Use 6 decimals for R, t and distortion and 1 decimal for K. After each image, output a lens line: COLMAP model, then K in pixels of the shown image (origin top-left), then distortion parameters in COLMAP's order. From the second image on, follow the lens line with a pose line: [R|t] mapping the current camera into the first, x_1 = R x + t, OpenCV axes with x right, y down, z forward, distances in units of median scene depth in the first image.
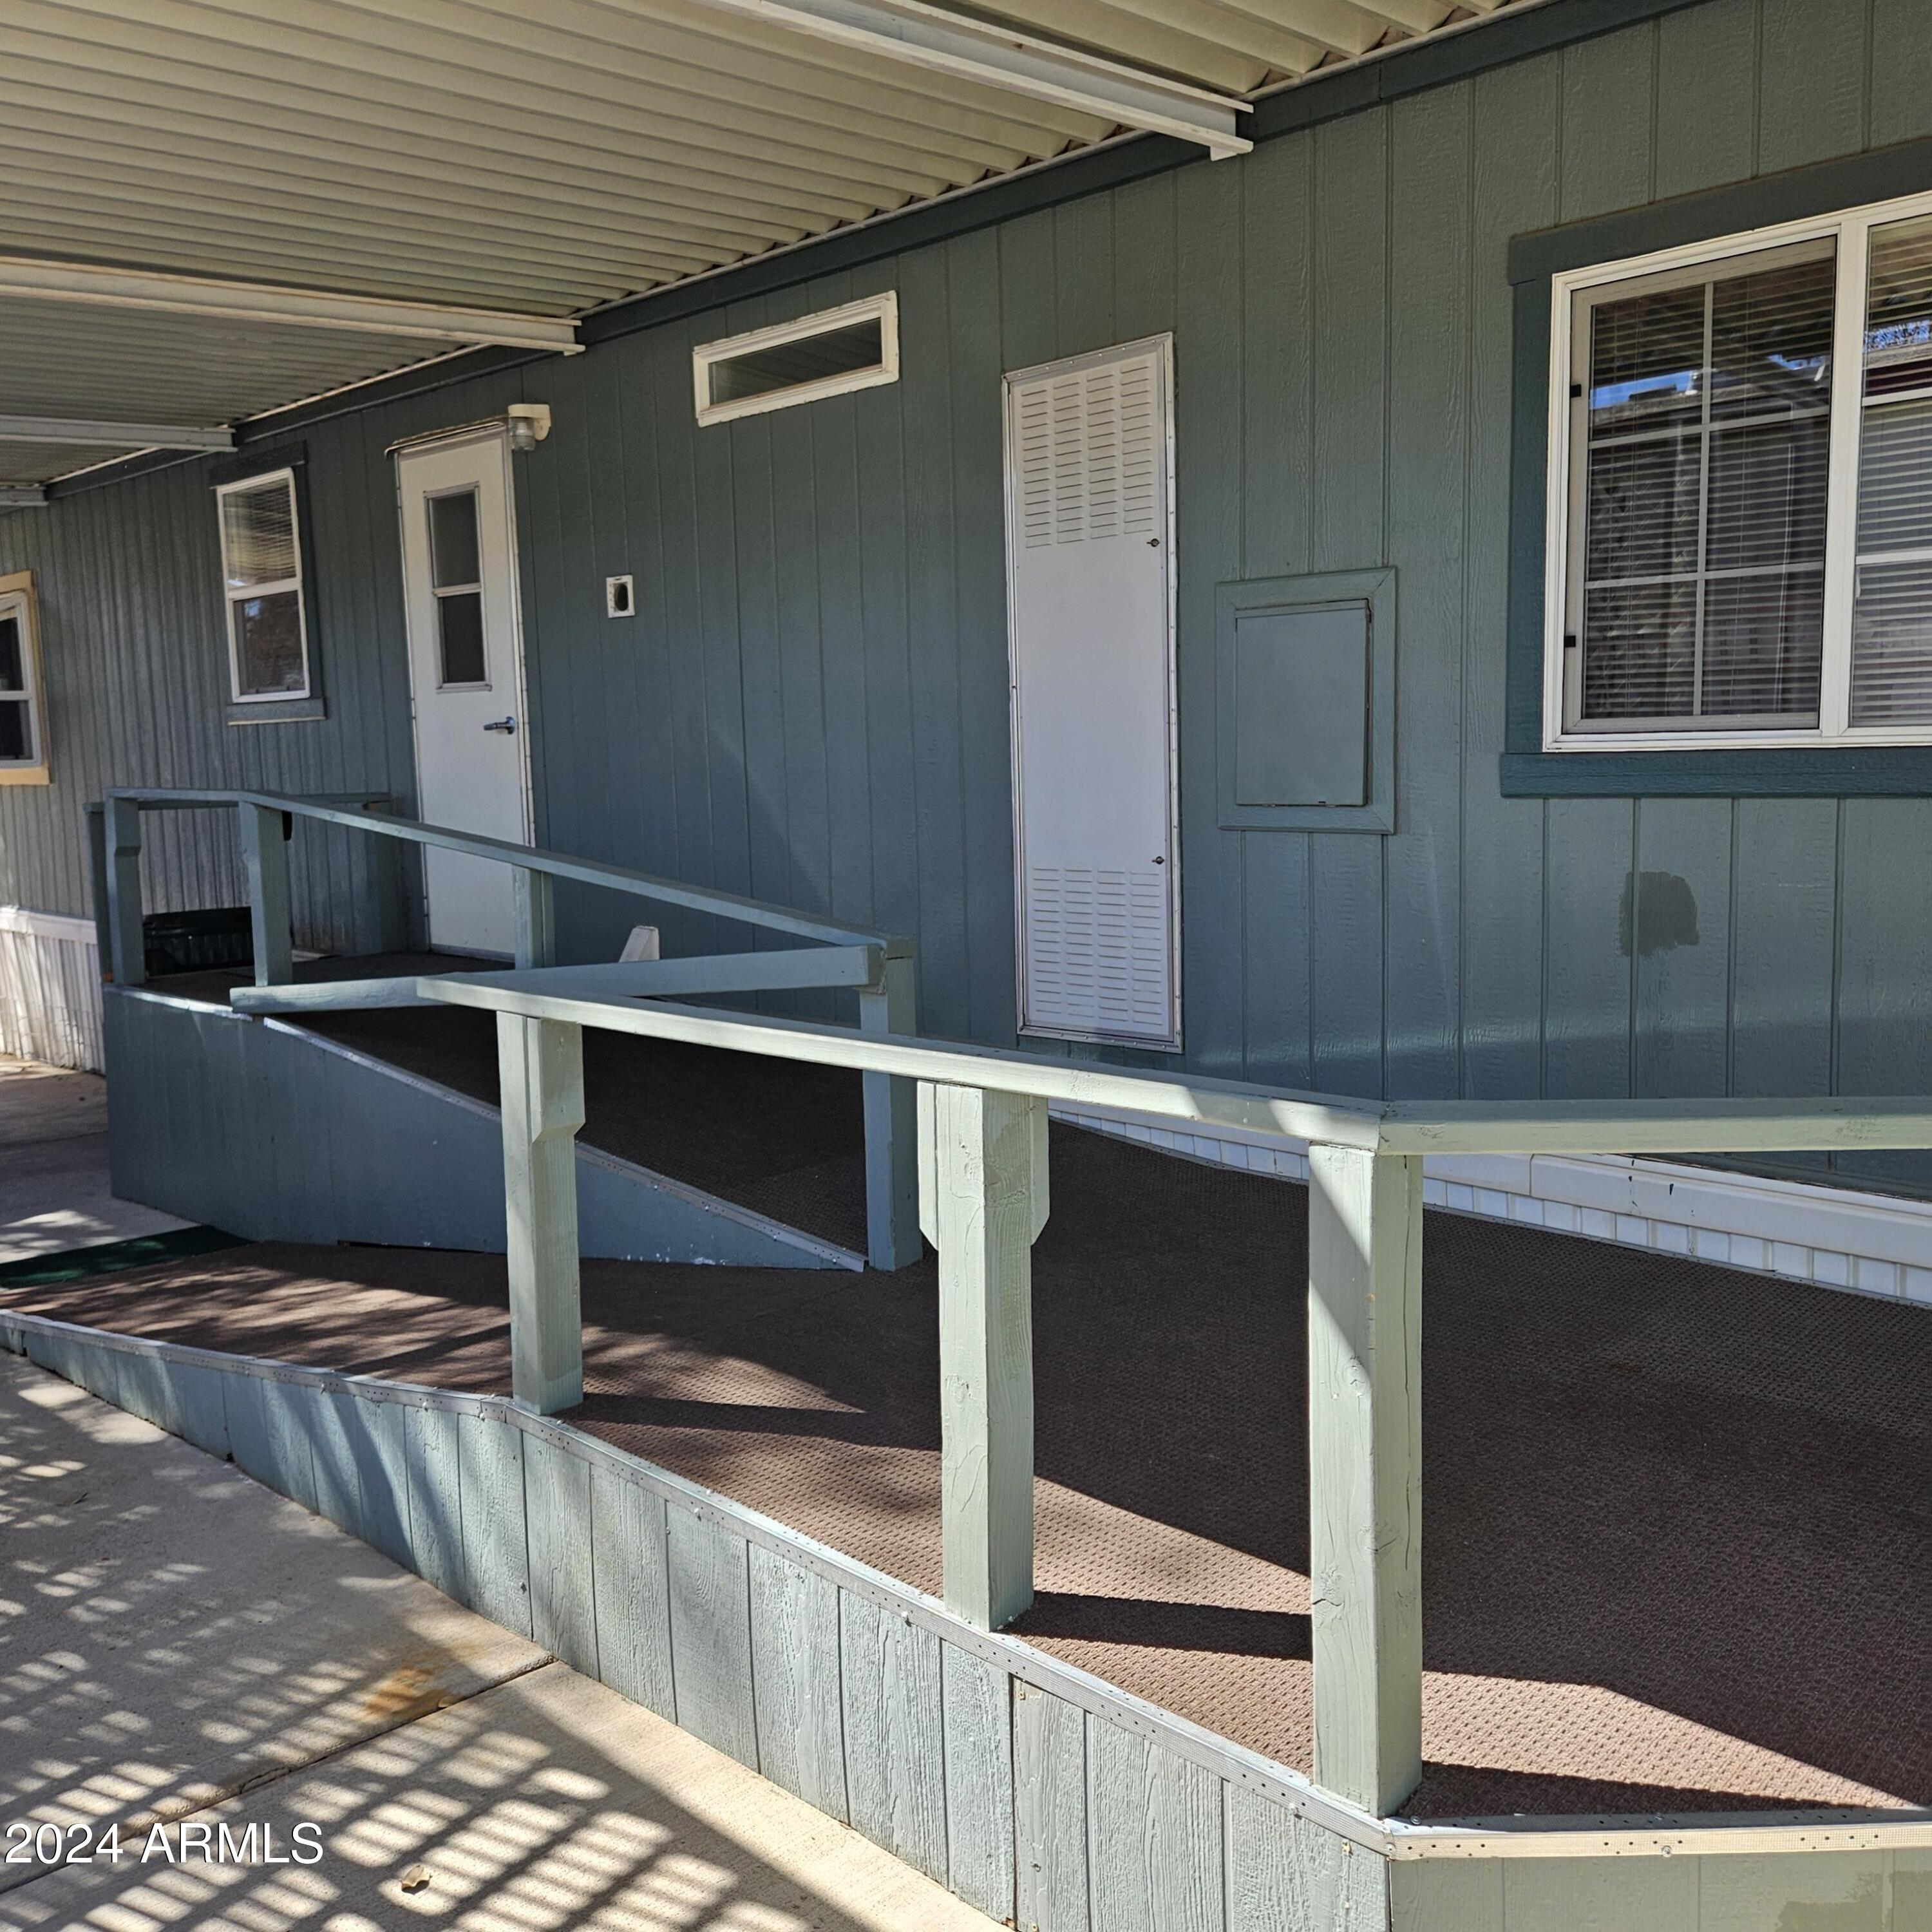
lens RADIAL K [[1758.7, 0, 985.8], [0, 1758.7, 923.1], [0, 0, 1]] dist [0.094821, -0.083154]
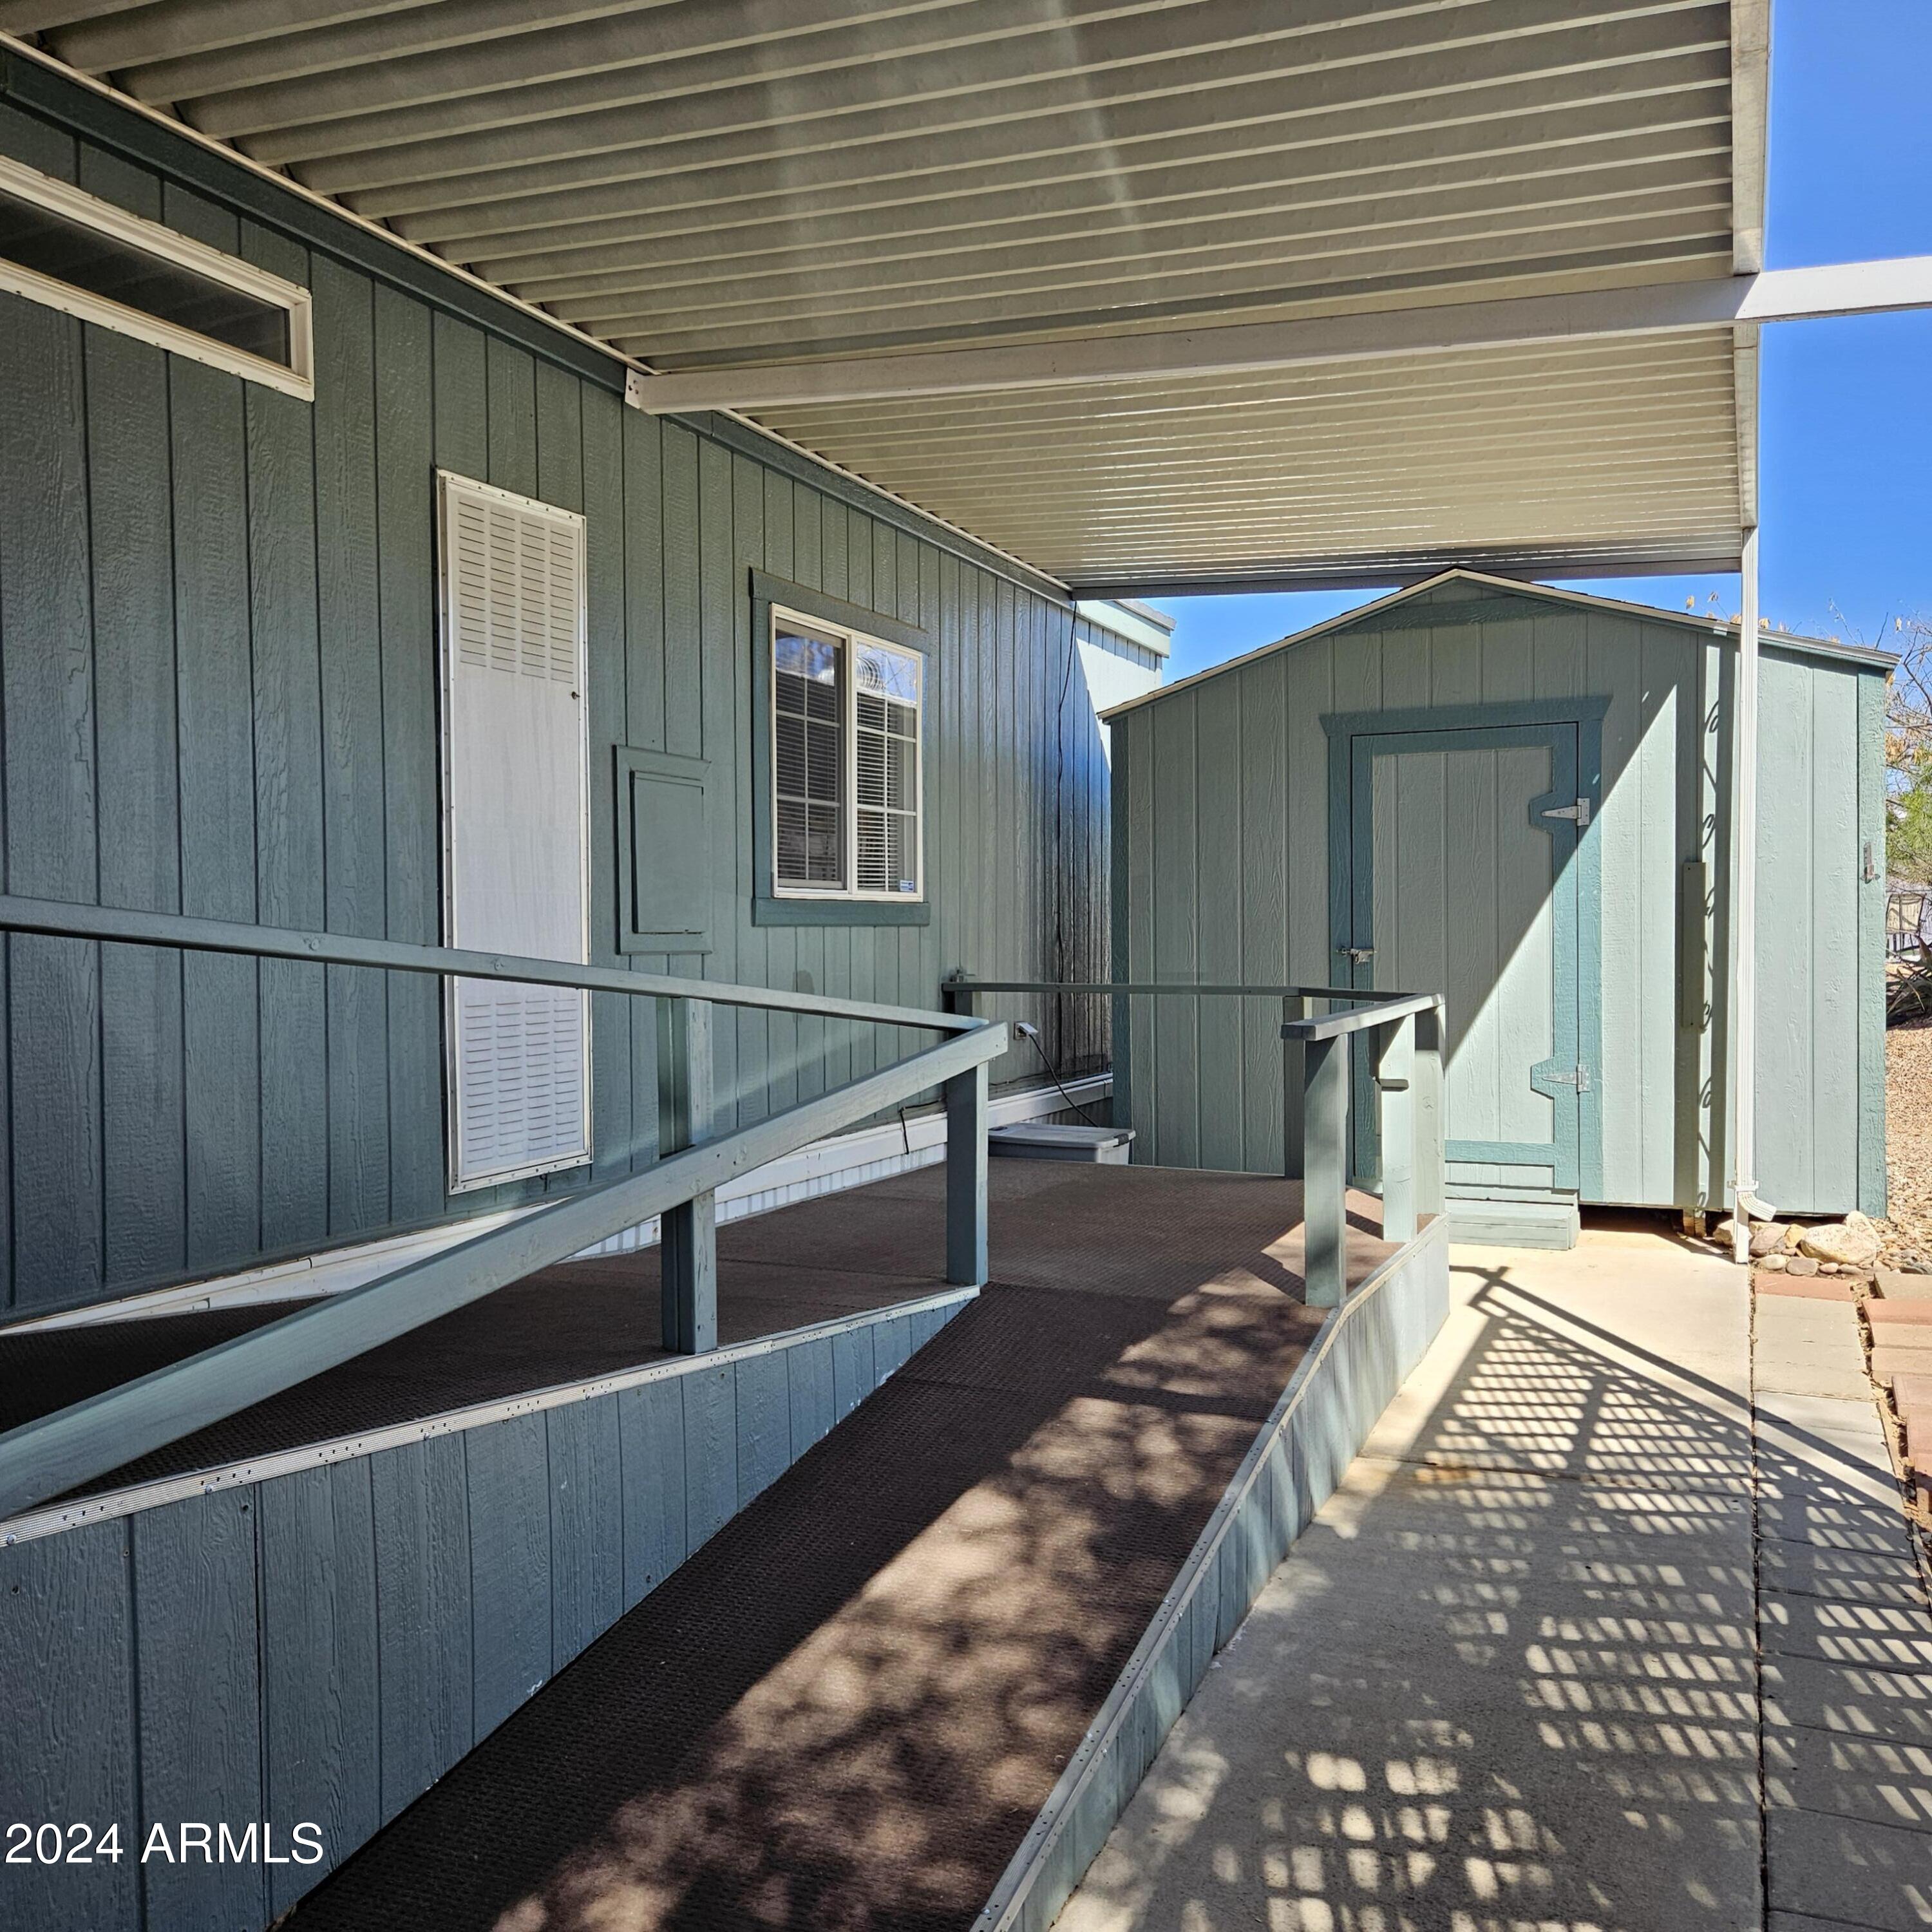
lens RADIAL K [[1758.7, 0, 985.8], [0, 1758.7, 923.1], [0, 0, 1]] dist [0.094821, -0.083154]
pose [[-0.363138, 0.028060, 0.931313, -1.347613], [0.105500, 0.994356, 0.011177, -0.079585], [-0.925743, 0.102312, -0.364049, 1.563352]]
